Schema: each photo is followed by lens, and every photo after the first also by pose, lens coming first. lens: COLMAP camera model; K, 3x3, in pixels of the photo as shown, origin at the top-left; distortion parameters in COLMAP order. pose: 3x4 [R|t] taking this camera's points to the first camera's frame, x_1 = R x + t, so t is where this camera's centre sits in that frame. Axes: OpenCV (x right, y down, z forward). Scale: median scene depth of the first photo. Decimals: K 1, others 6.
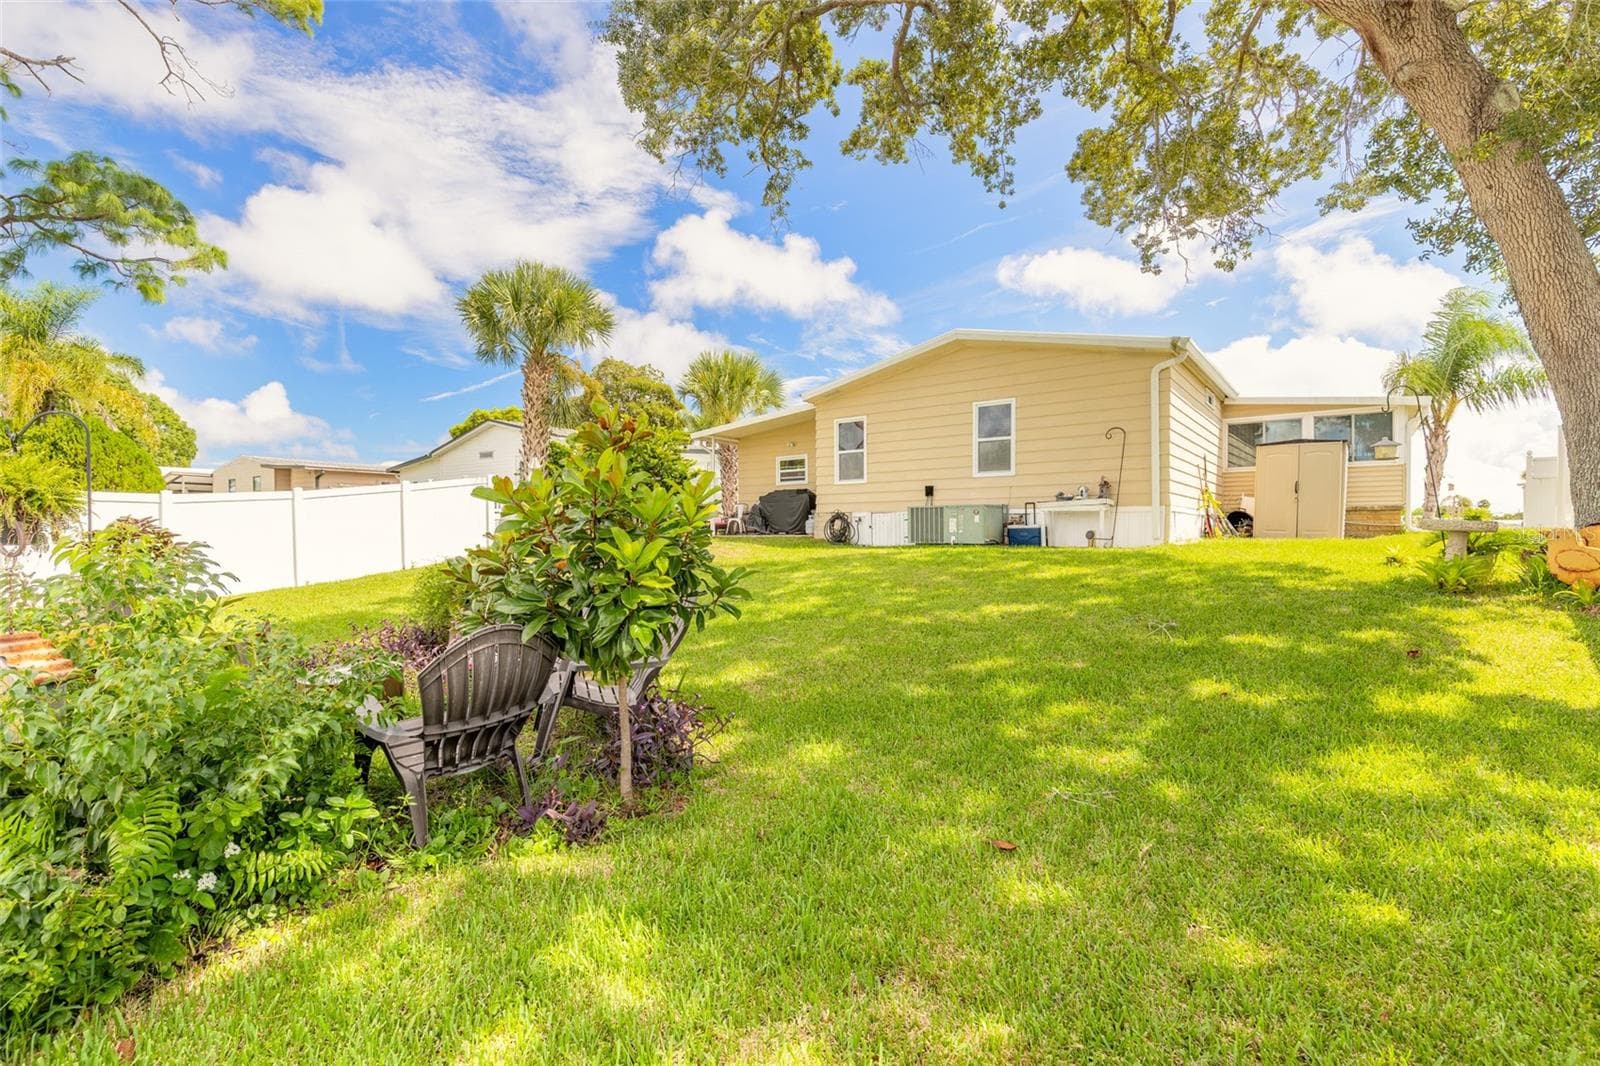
lens RADIAL K [[773.0, 0, 815.0], [0, 773.0, 532.2], [0, 0, 1]] dist [-0.024125, -0.000058]
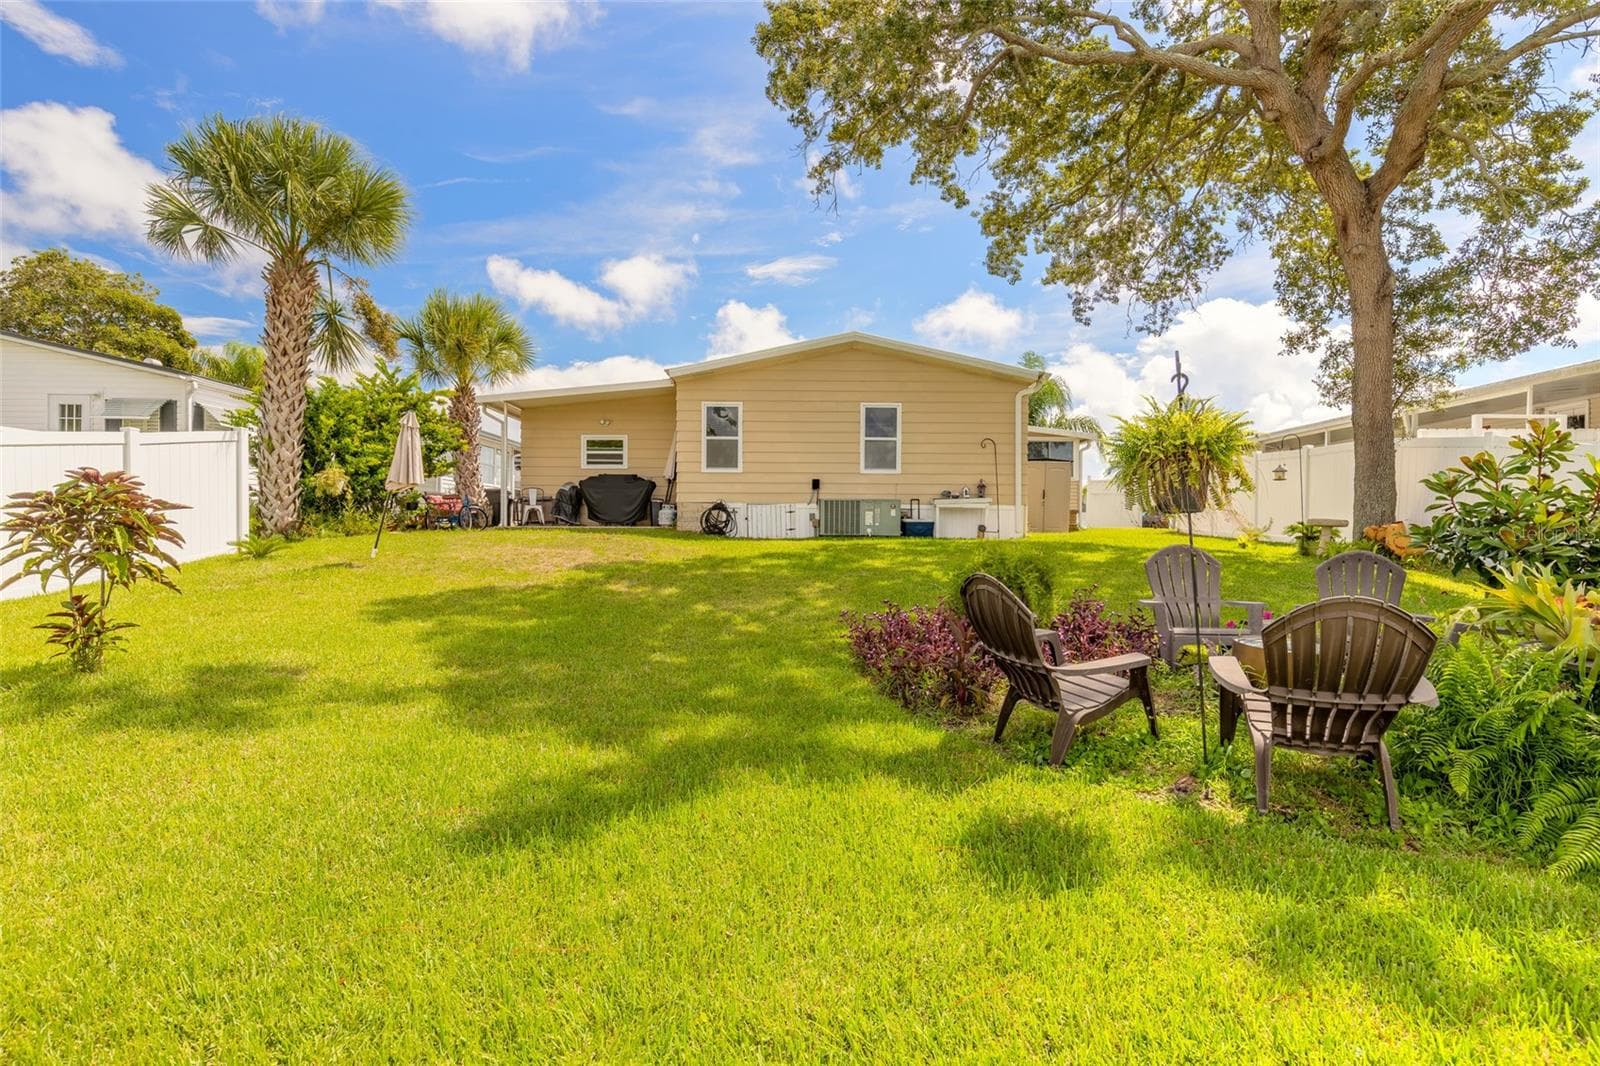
lens RADIAL K [[773.0, 0, 815.0], [0, 773.0, 532.2], [0, 0, 1]] dist [-0.024125, -0.000058]
pose [[0.752489, 0.013913, 0.658458, -0.542998], [-0.008773, 0.999900, -0.011102, 0.021980], [-0.658546, 0.002578, 0.752536, 0.250411]]
